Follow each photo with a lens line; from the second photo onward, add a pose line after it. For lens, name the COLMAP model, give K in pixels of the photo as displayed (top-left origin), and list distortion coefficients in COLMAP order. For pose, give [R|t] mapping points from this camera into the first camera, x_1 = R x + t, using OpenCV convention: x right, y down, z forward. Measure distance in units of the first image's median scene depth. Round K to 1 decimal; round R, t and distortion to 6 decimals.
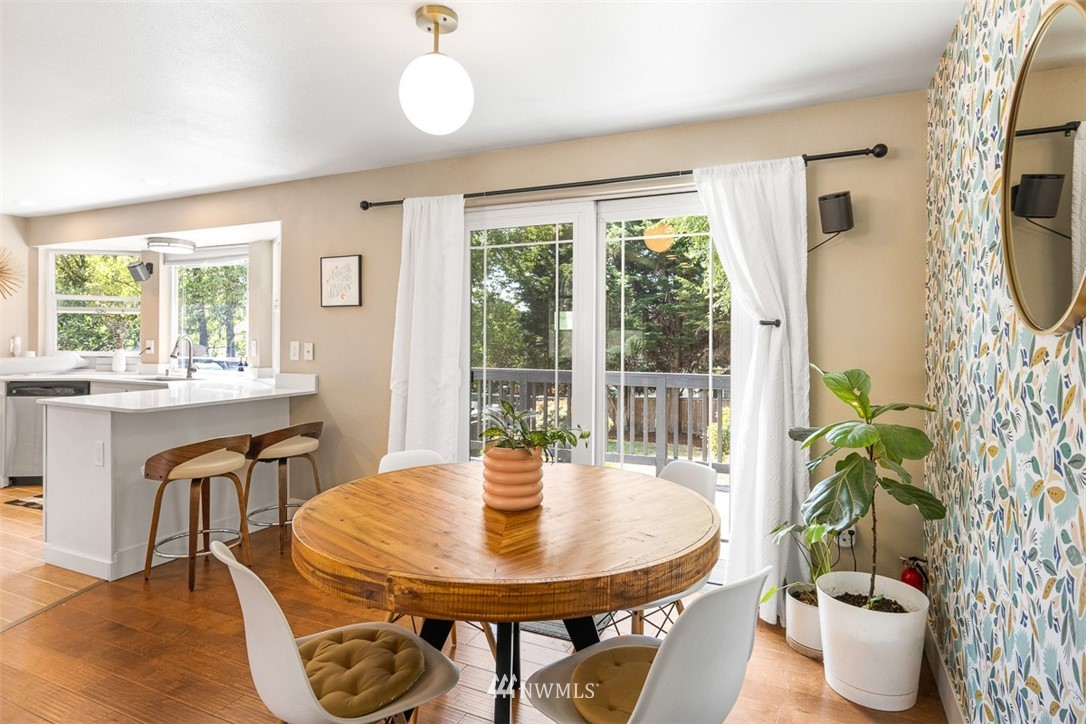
lens RADIAL K [[613.6, 0, 540.2], [0, 613.6, 333.5], [0, 0, 1]] dist [0.004256, 0.000577]
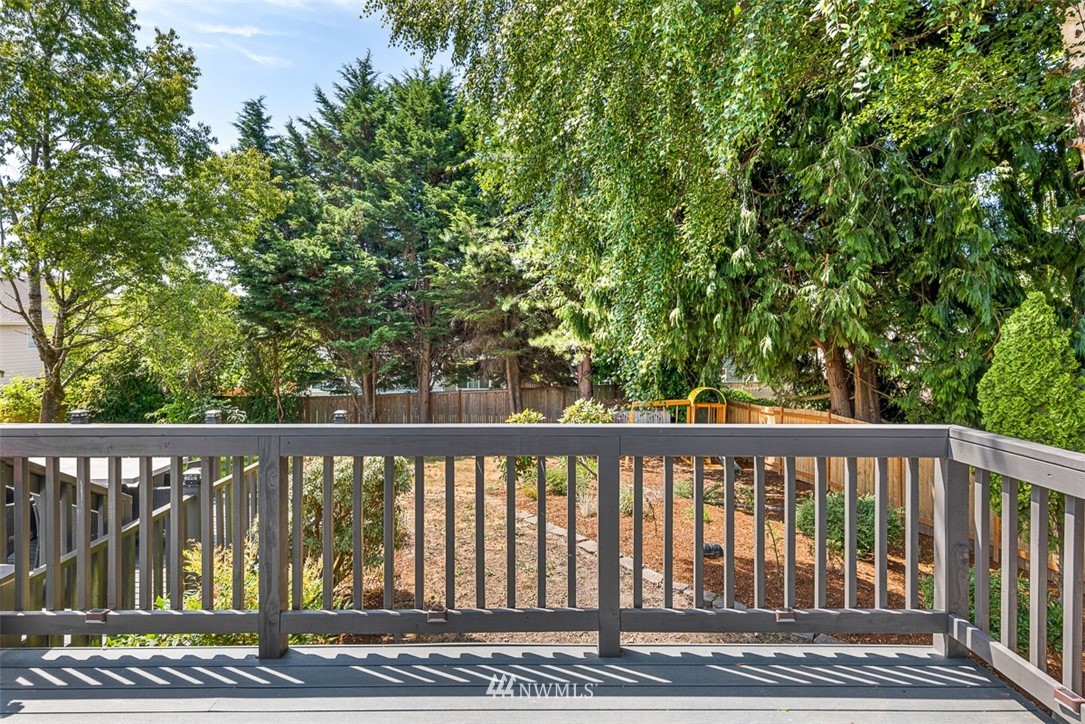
lens RADIAL K [[587.3, 0, 537.9], [0, 587.3, 334.0], [0, 0, 1]] dist [-0.005905, 0.001748]
pose [[0.901714, -0.010097, 0.432215, -0.008899], [0.000593, 0.999755, 0.022119, -0.003391], [-0.432333, -0.019689, 0.901499, 0.136510]]
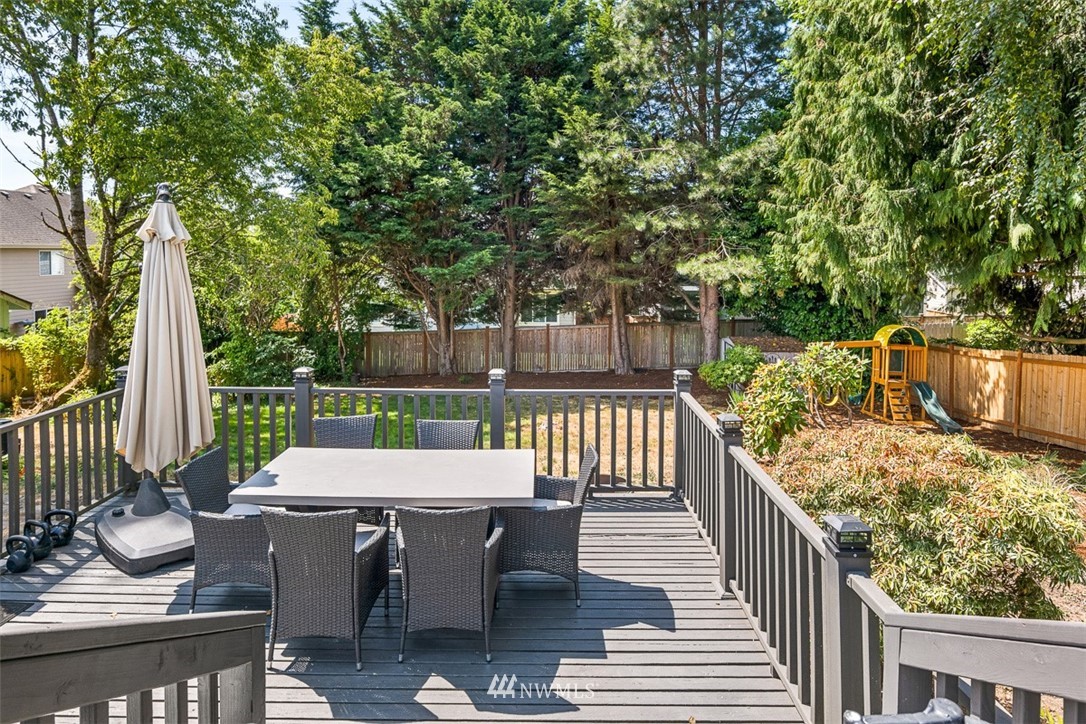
lens RADIAL K [[629.3, 0, 522.3], [0, 629.3, 274.3], [0, 0, 1]] dist [0.003452, -0.001543]
pose [[0.910908, -0.018821, 0.412181, -0.102626], [0.000492, 0.999008, 0.044529, -0.000467], [-0.412610, -0.040359, 0.910013, 0.270134]]
